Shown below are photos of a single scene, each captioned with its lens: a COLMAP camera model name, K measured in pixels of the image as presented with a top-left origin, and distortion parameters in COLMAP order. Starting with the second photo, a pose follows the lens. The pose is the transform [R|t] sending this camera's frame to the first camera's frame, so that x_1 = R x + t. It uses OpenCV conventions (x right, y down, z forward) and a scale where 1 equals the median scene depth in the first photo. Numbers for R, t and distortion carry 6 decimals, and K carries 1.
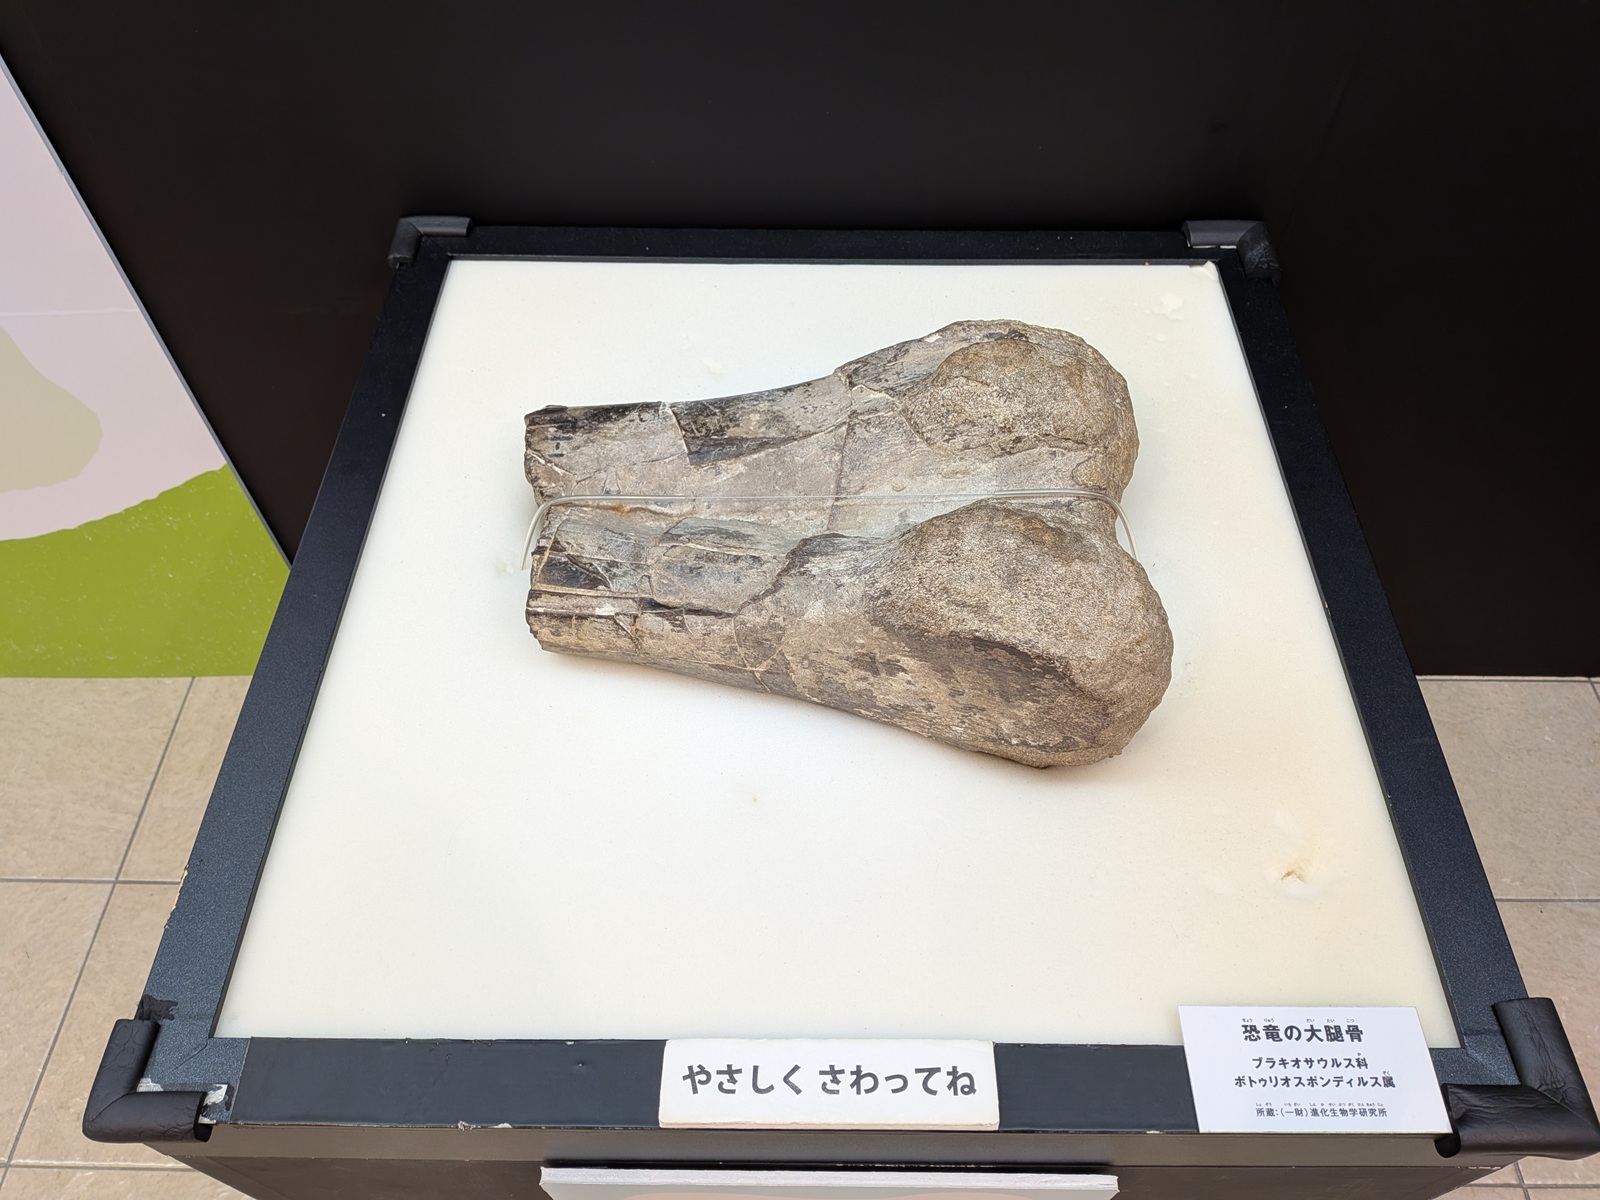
lens RADIAL K [[1162.9, 0, 795.2], [0, 1162.9, 607.6], [0, 0, 1]] dist [0.004238, -0.007430]
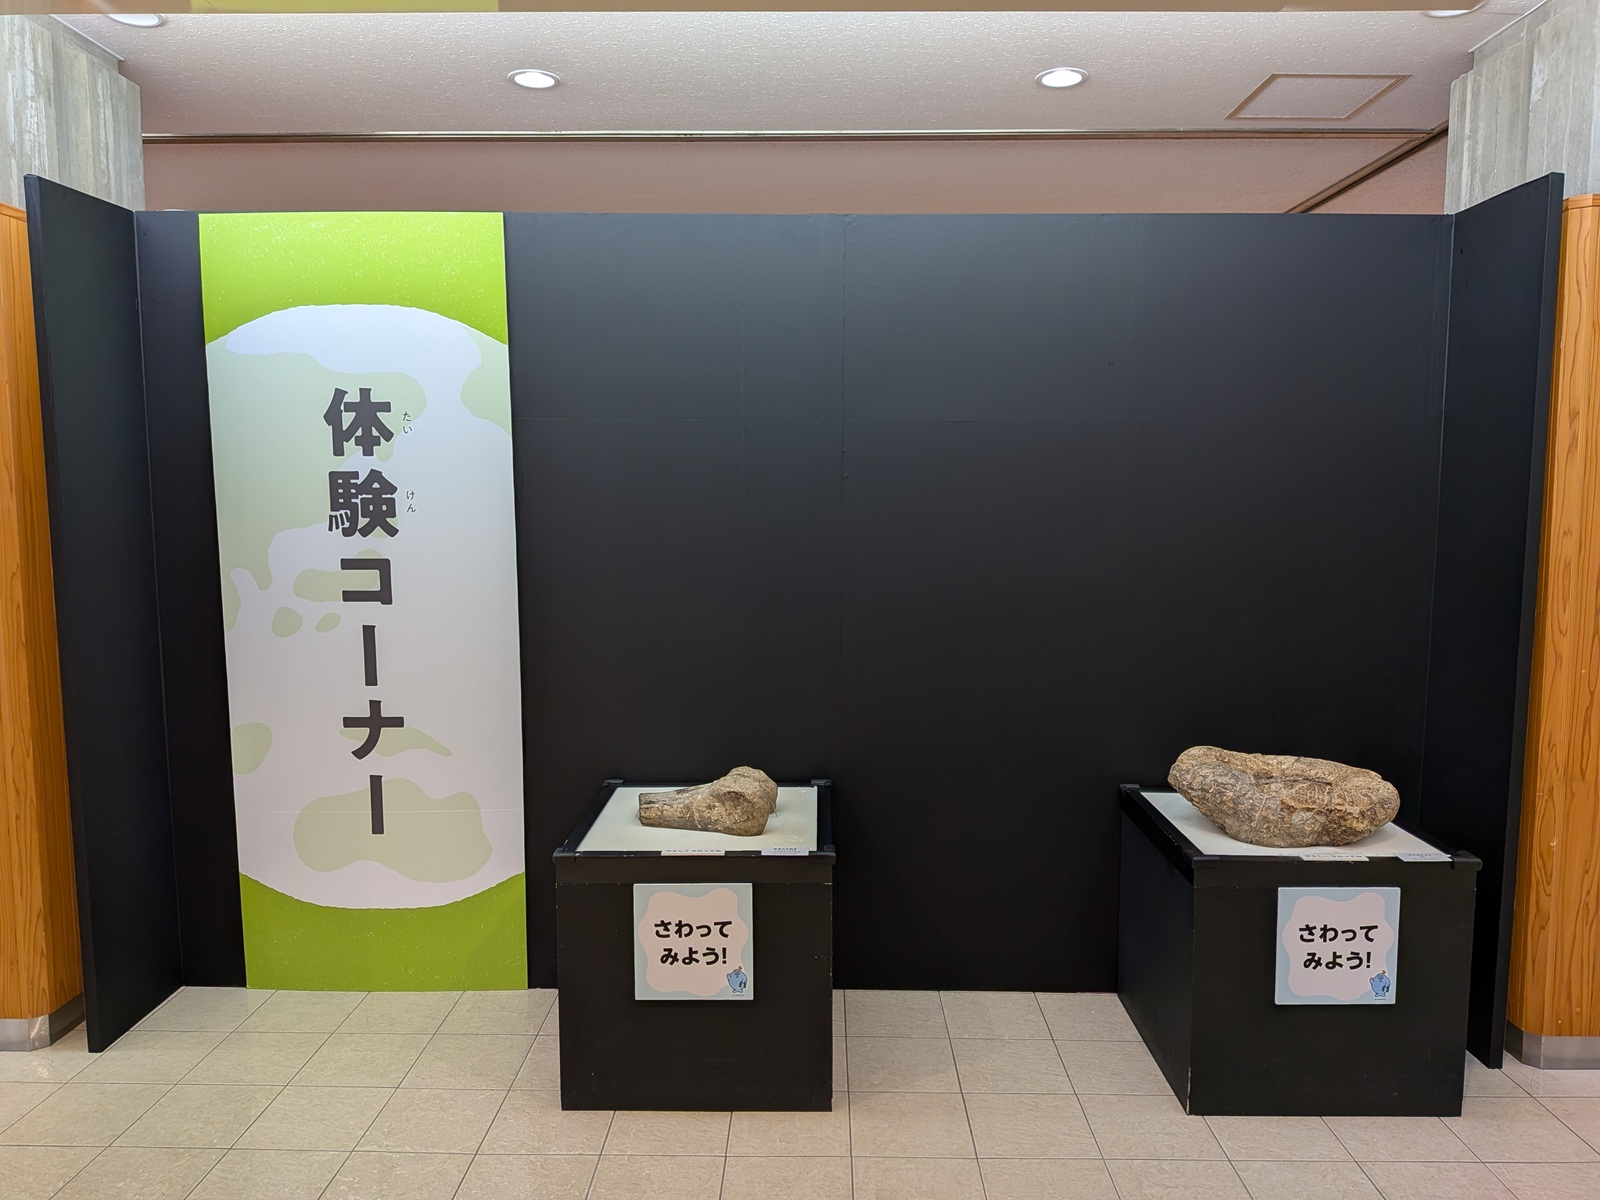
lens RADIAL K [[1162.9, 0, 806.1], [0, 1162.9, 600.5], [0, 0, 1]] dist [0.004238, -0.007430]
pose [[0.999996, 0.002333, 0.001309, 0.319015], [-0.000610, 0.675515, -0.737346, 2.126557], [-0.002604, 0.737343, 0.675514, -2.052859]]
